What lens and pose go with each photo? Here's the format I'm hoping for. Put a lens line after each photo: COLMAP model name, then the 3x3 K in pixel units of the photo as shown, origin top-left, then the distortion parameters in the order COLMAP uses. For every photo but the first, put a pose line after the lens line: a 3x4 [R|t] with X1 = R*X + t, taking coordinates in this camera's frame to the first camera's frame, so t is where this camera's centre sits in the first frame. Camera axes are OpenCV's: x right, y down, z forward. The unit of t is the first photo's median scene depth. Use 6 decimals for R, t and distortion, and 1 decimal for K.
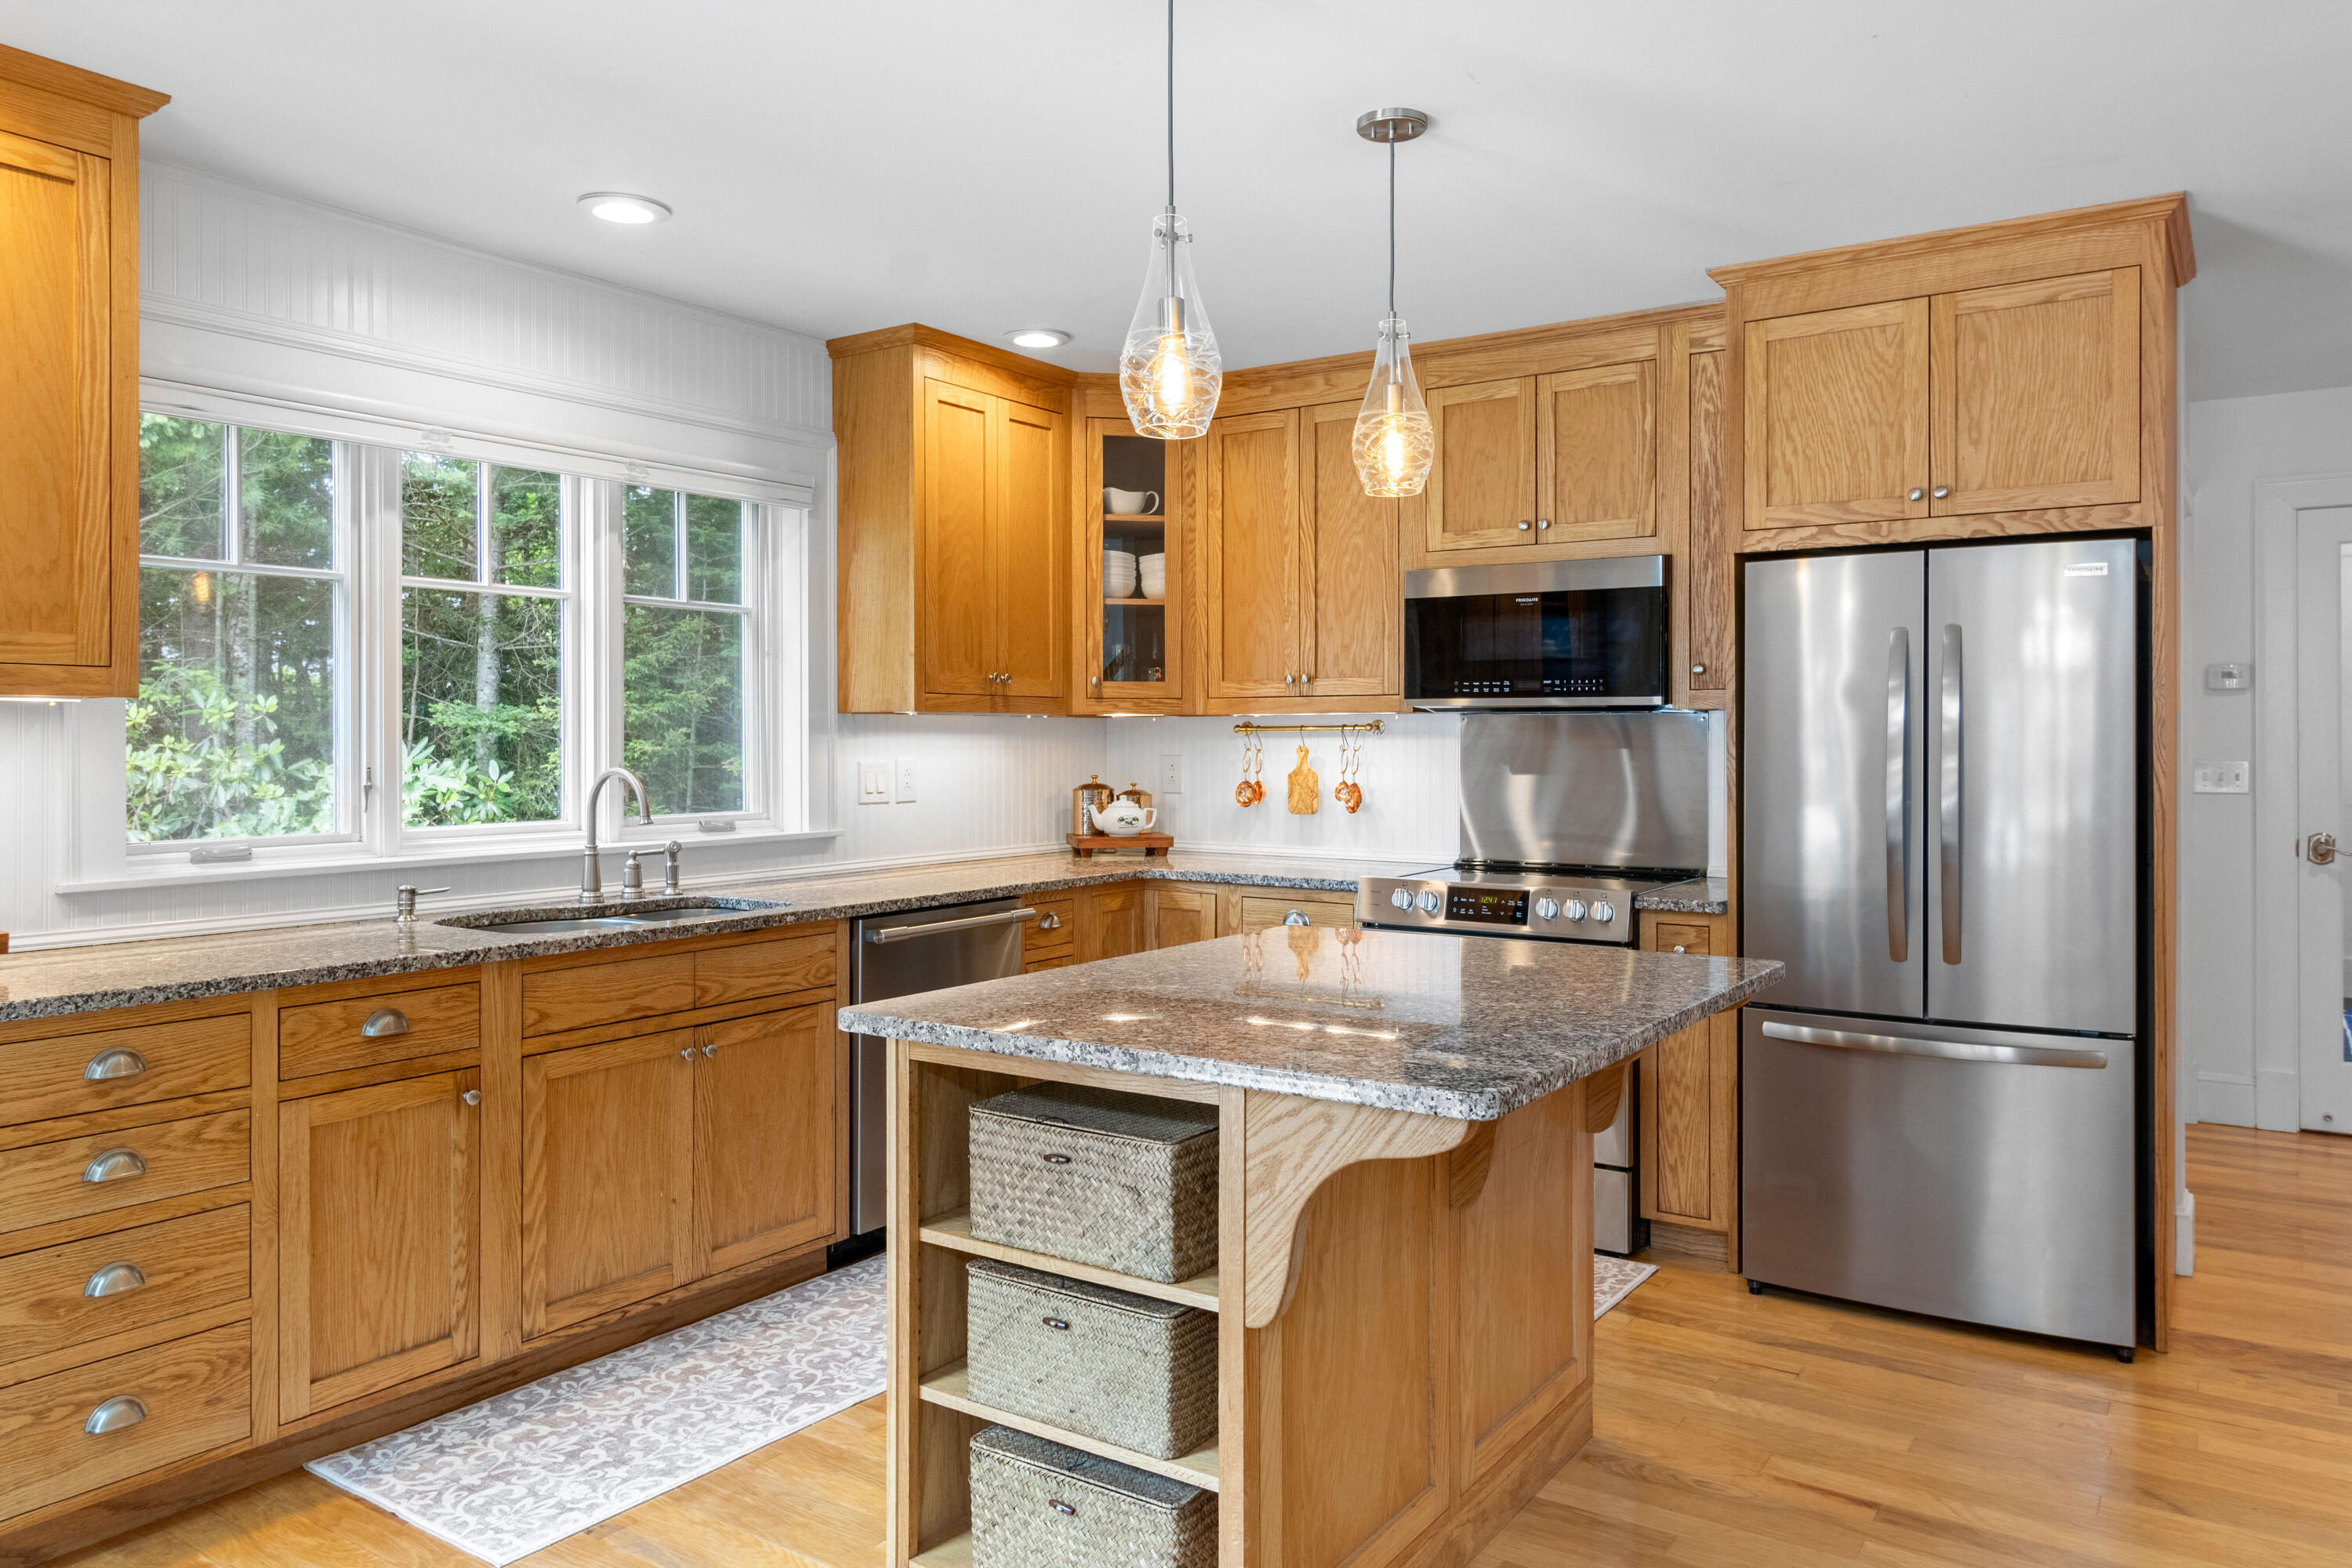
lens RADIAL K [[1606.2, 0, 1177.3], [0, 1606.2, 745.5], [0, 0, 1]] dist [-0.002065, -0.002566]
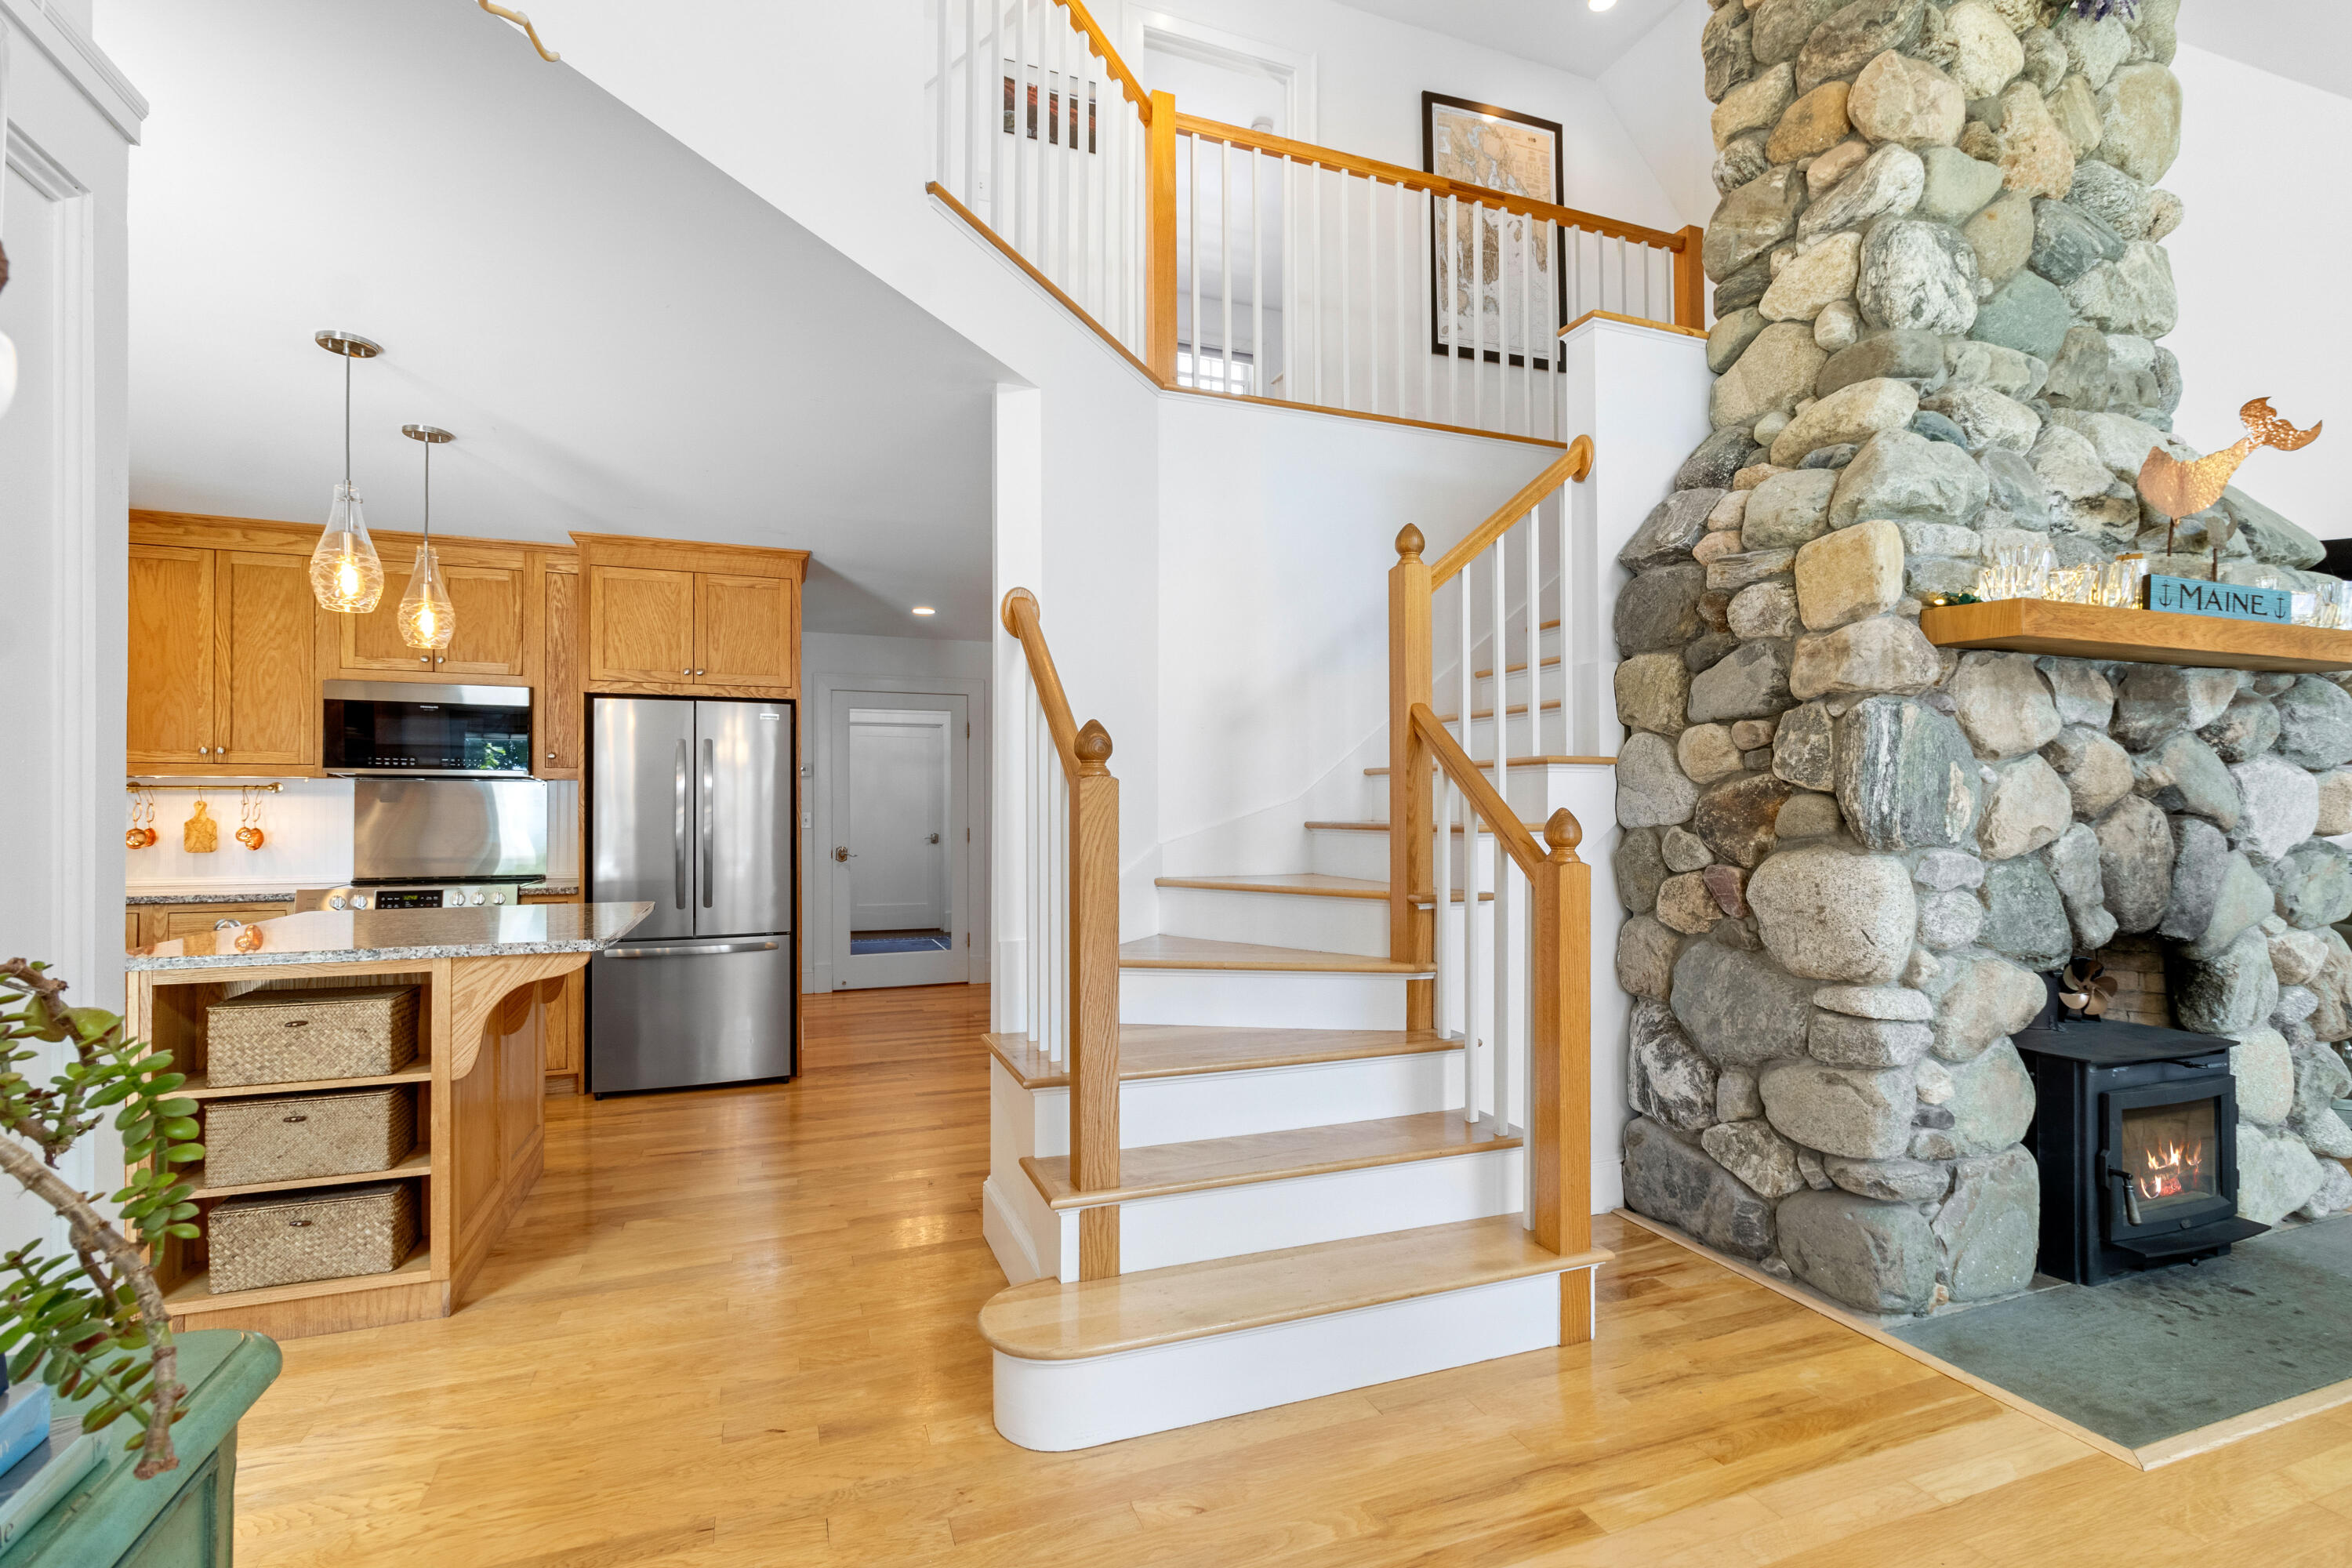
lens RADIAL K [[1095.8, 0, 1205.8], [0, 1095.8, 795.8], [0, 0, 1]] dist [-0.000840, 0.001543]
pose [[0.560254, 0.009552, 0.828266, -0.252881], [0.004745, 0.999880, -0.014740, 0.016445], [-0.828307, 0.012188, 0.560141, -0.239284]]
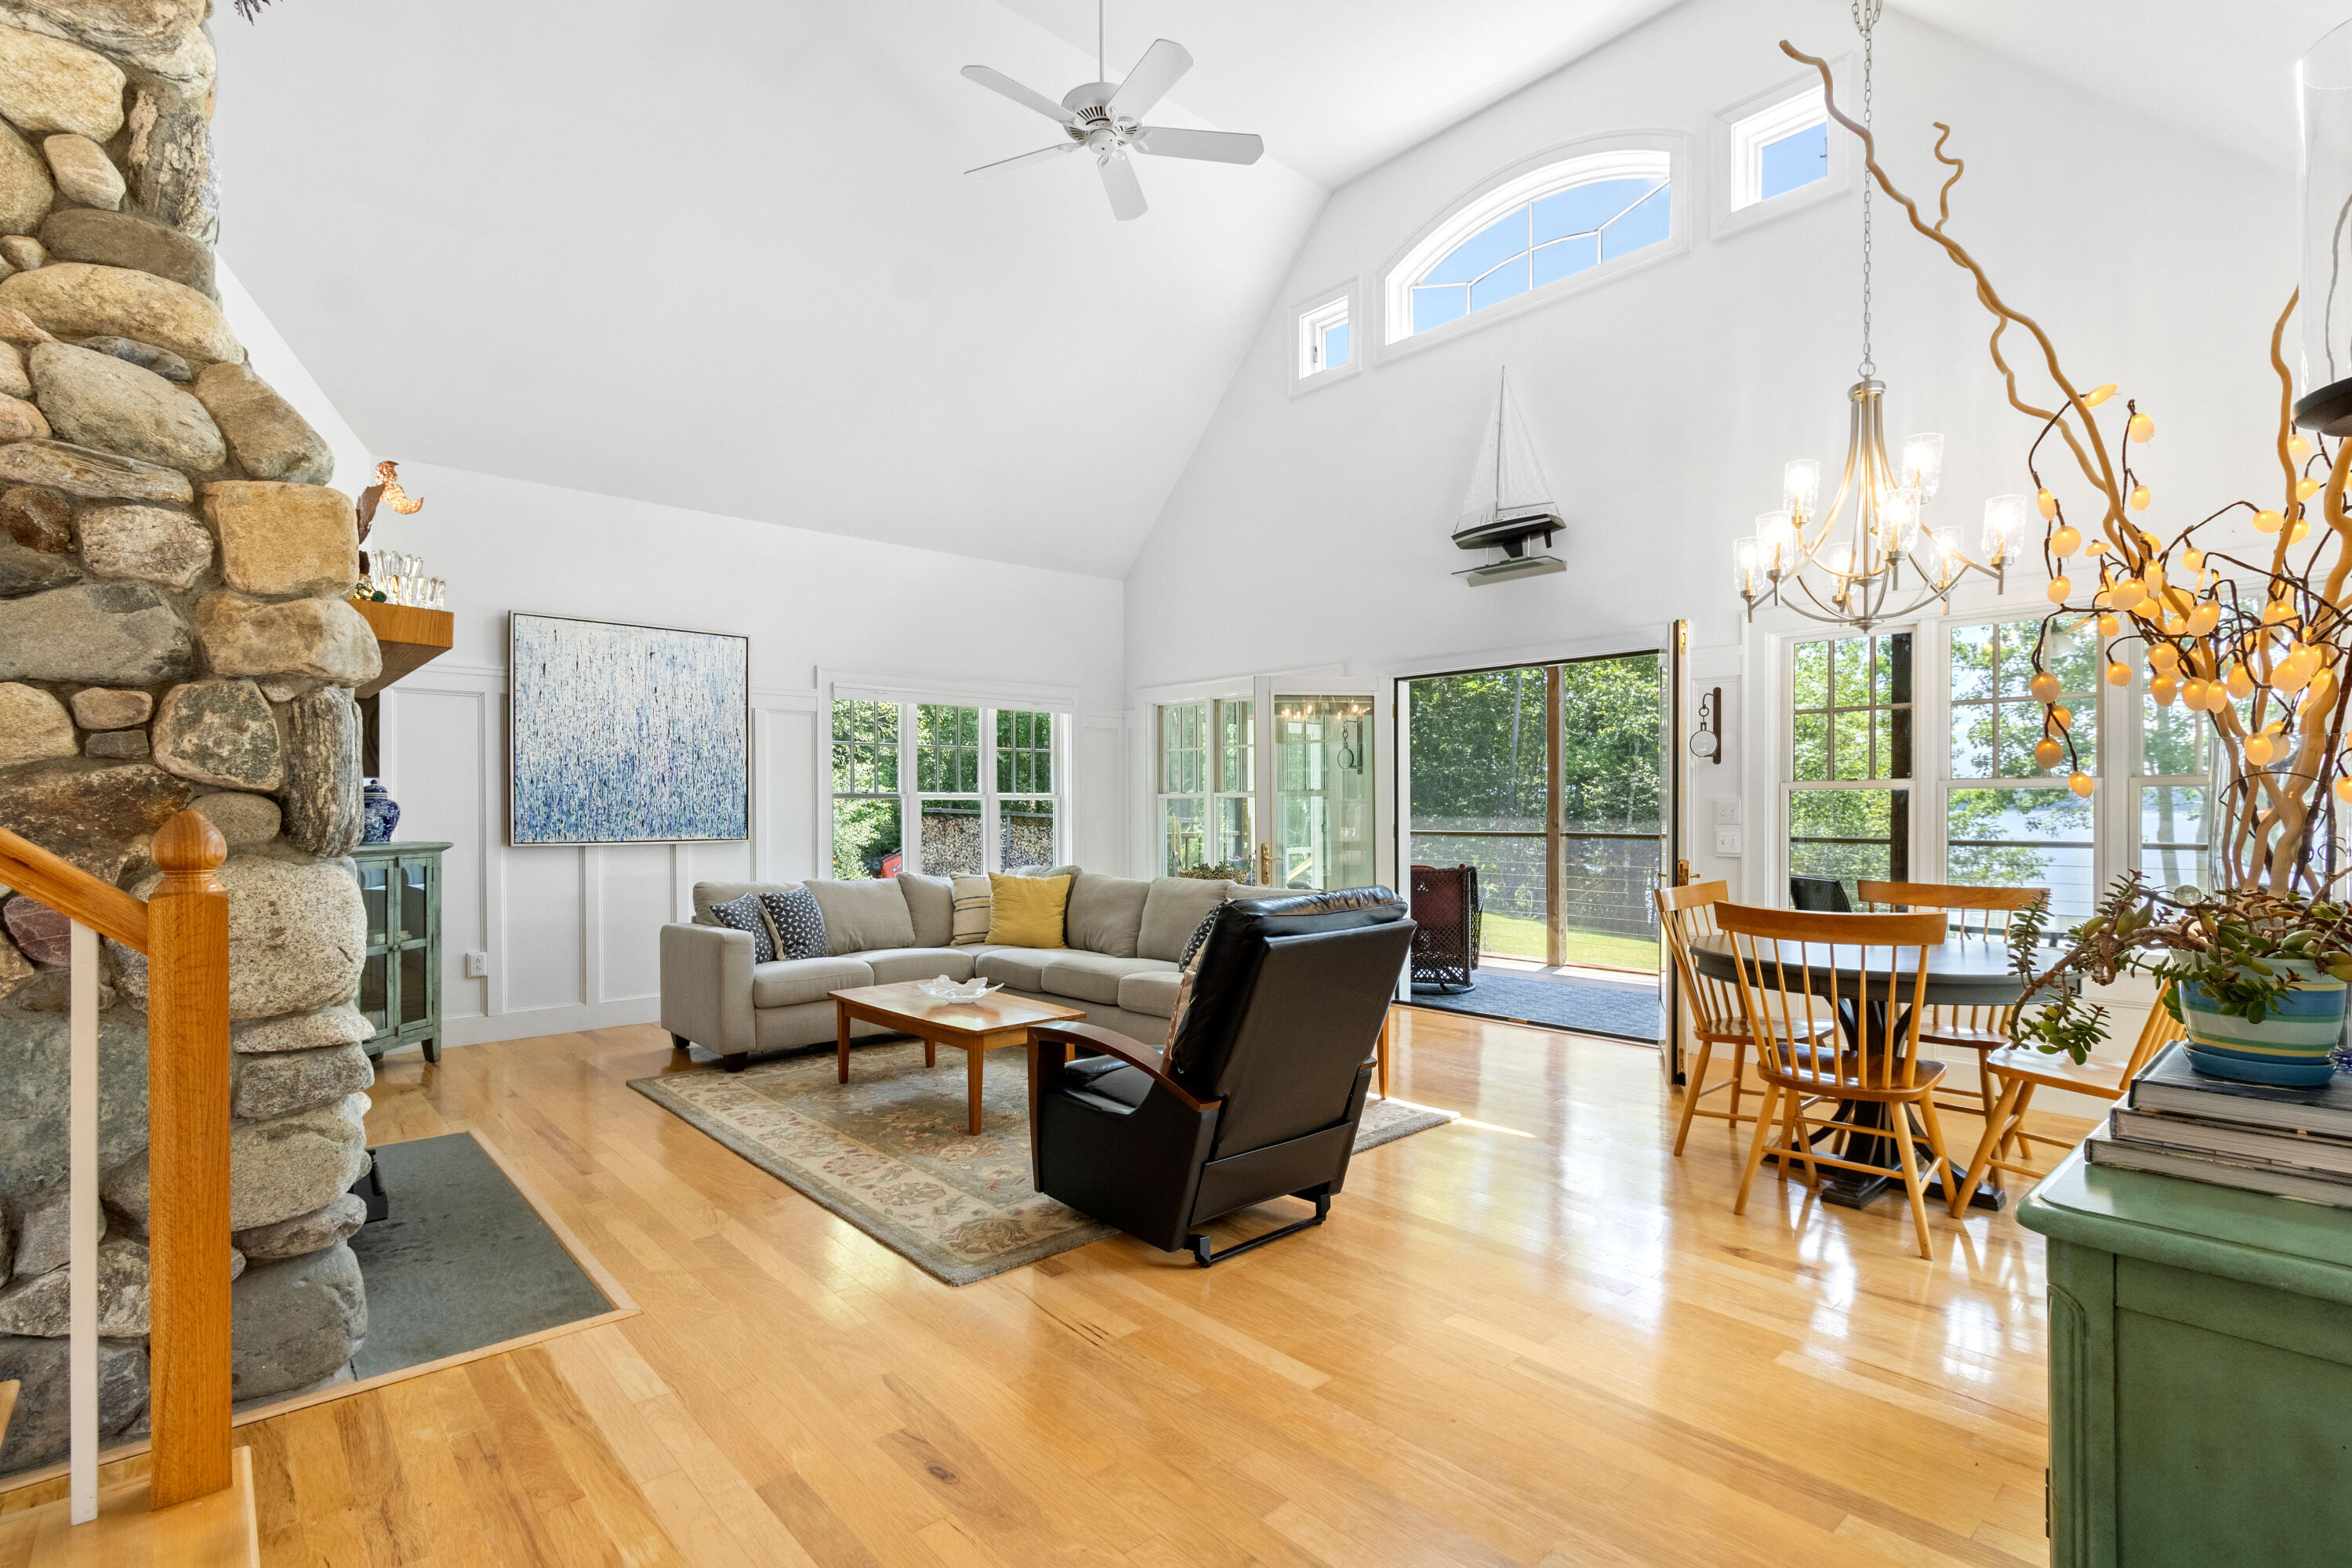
lens RADIAL K [[1095.8, 0, 1191.8], [0, 1095.8, 816.9], [0, 0, 1]] dist [-0.000840, 0.001543]
pose [[-0.973733, 0.003543, 0.227667, -0.081353], [0.006661, 0.999894, 0.012932, 0.015098], [-0.227597, 0.014108, -0.973653, 0.221703]]
